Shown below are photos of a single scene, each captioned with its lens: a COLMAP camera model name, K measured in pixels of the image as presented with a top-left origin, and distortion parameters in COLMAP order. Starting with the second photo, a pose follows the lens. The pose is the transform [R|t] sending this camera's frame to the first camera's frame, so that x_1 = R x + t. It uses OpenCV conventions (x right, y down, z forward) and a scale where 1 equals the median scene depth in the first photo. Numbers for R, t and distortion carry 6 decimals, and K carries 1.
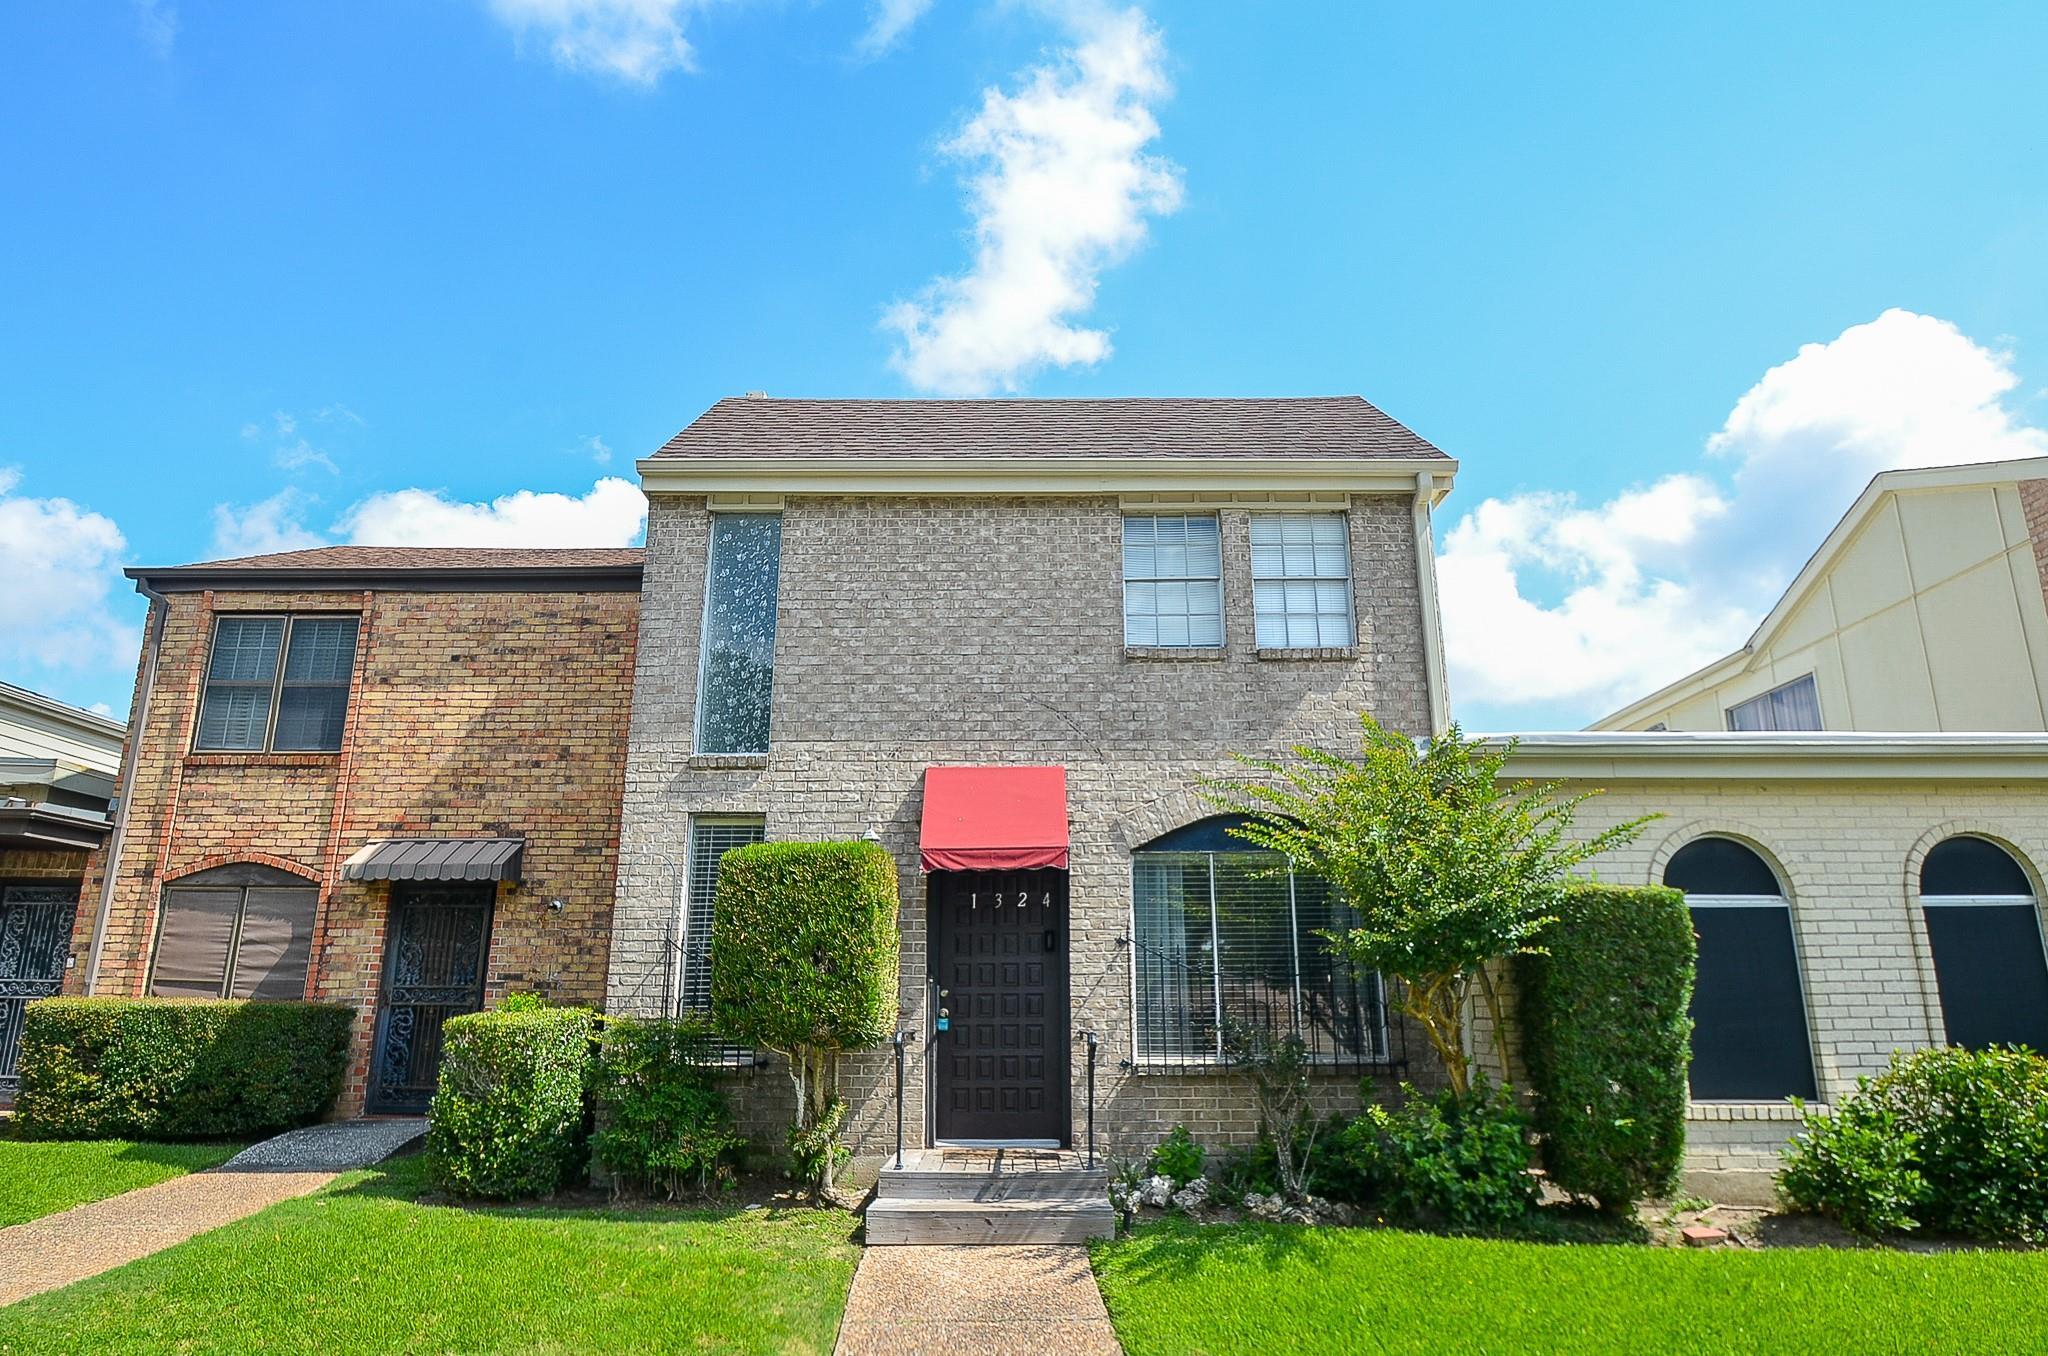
lens RADIAL K [[1188.4, 0, 1024.0], [0, 1188.4, 678.0], [0, 0, 1]] dist [-0.019717, 0.000441]
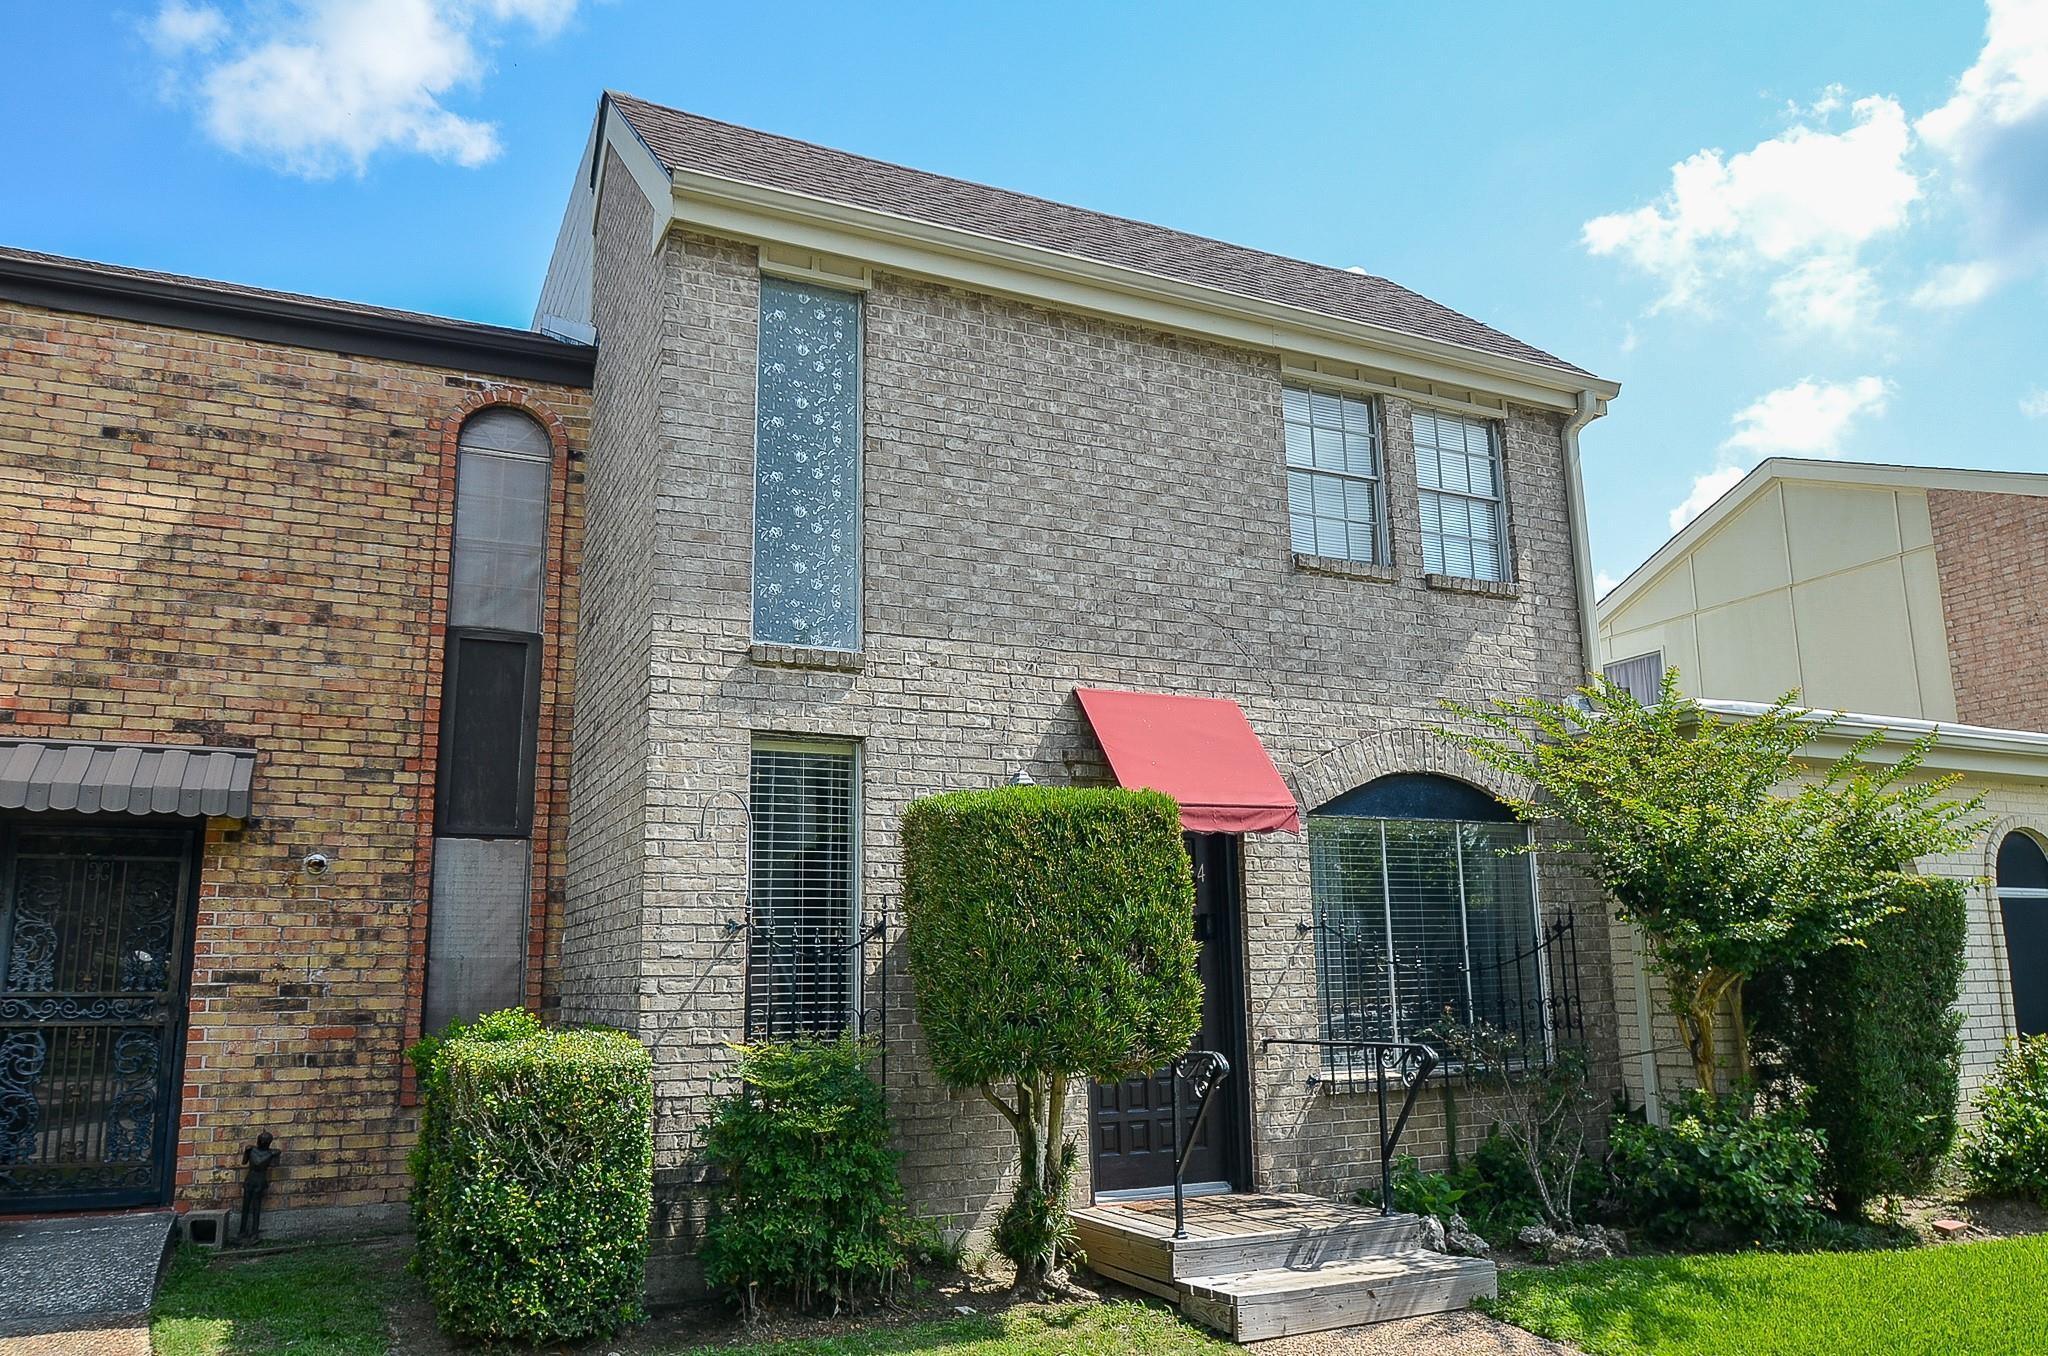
lens RADIAL K [[1488.8, 0, 1024.0], [0, 1488.8, 678.0], [0, 0, 1]] dist [-0.035162, 0.000175]
pose [[0.896160, 0.077318, 0.436943, -0.475715], [-0.104080, 0.993858, 0.037599, 0.036072], [-0.431352, -0.079172, 0.898703, 0.189712]]
